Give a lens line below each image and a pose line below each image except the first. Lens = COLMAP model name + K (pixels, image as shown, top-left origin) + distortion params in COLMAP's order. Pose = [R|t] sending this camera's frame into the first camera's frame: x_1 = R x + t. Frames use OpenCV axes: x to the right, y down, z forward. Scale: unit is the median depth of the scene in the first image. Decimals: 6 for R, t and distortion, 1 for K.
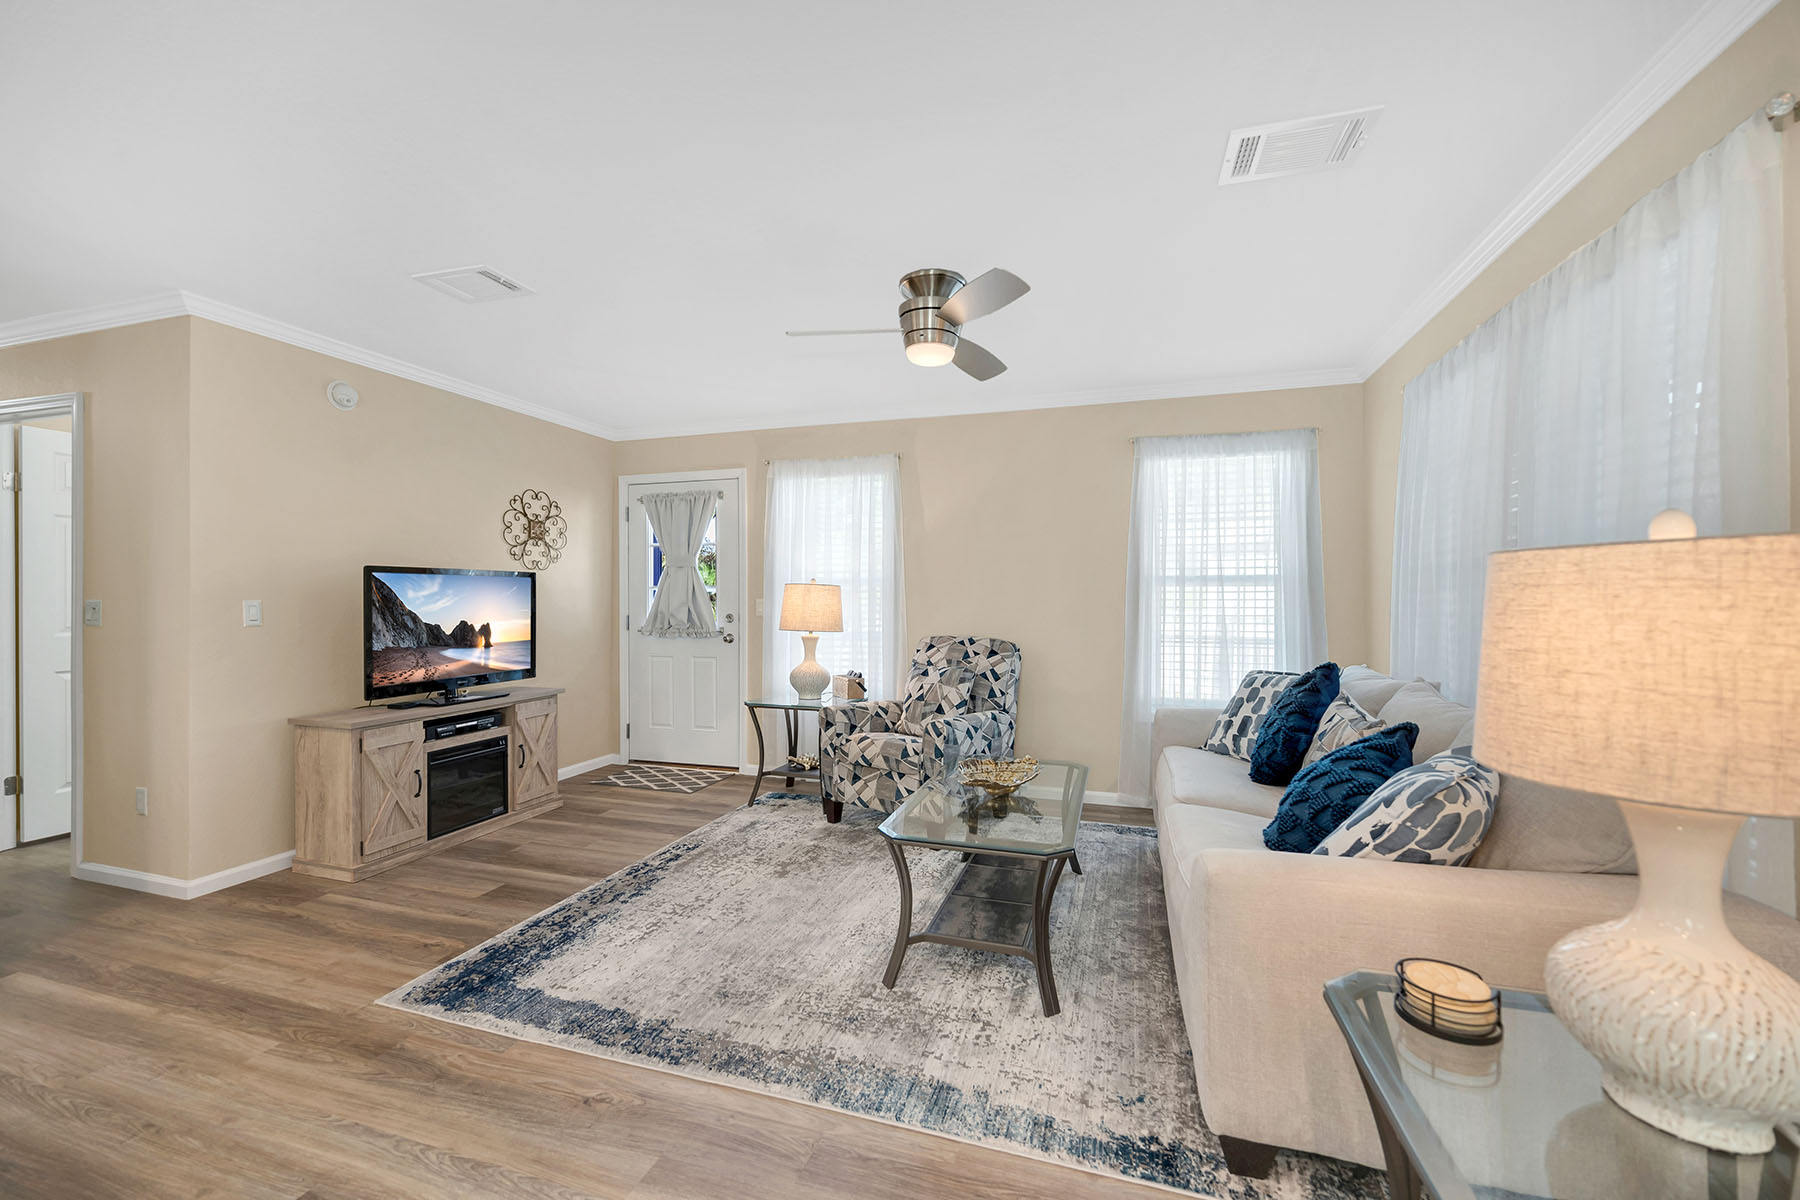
lens RADIAL K [[716.6, 0, 908.0], [0, 716.6, 604.6], [0, 0, 1]] dist [0.001533, 0.000176]
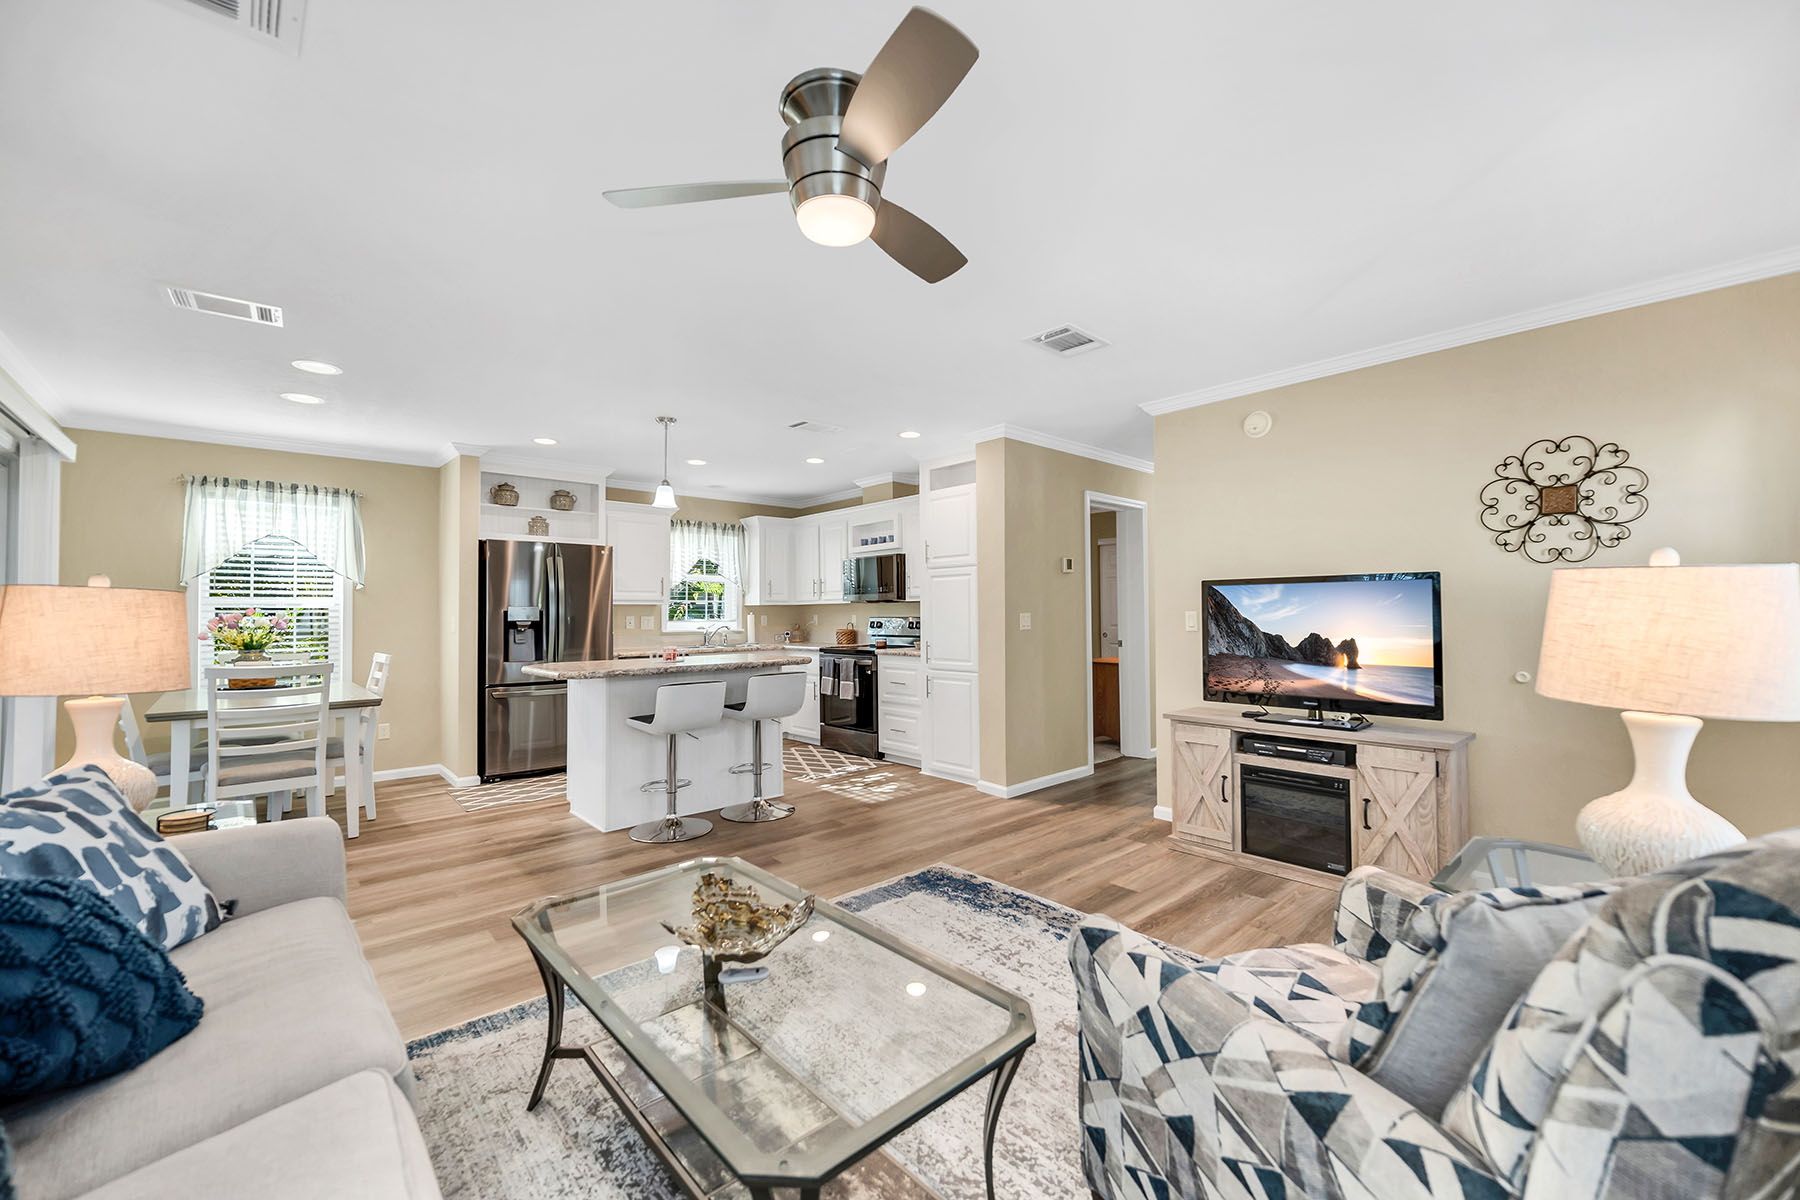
lens RADIAL K [[725.5, 0, 900.0], [0, 725.5, 600.0], [0, 0, 1]] dist [-0.001610, -0.000177]
pose [[-0.514292, -0.011981, -0.857531, 0.446299], [-0.003876, 0.999925, -0.011647, -0.007878], [0.857606, -0.002666, -0.514300, 1.122671]]
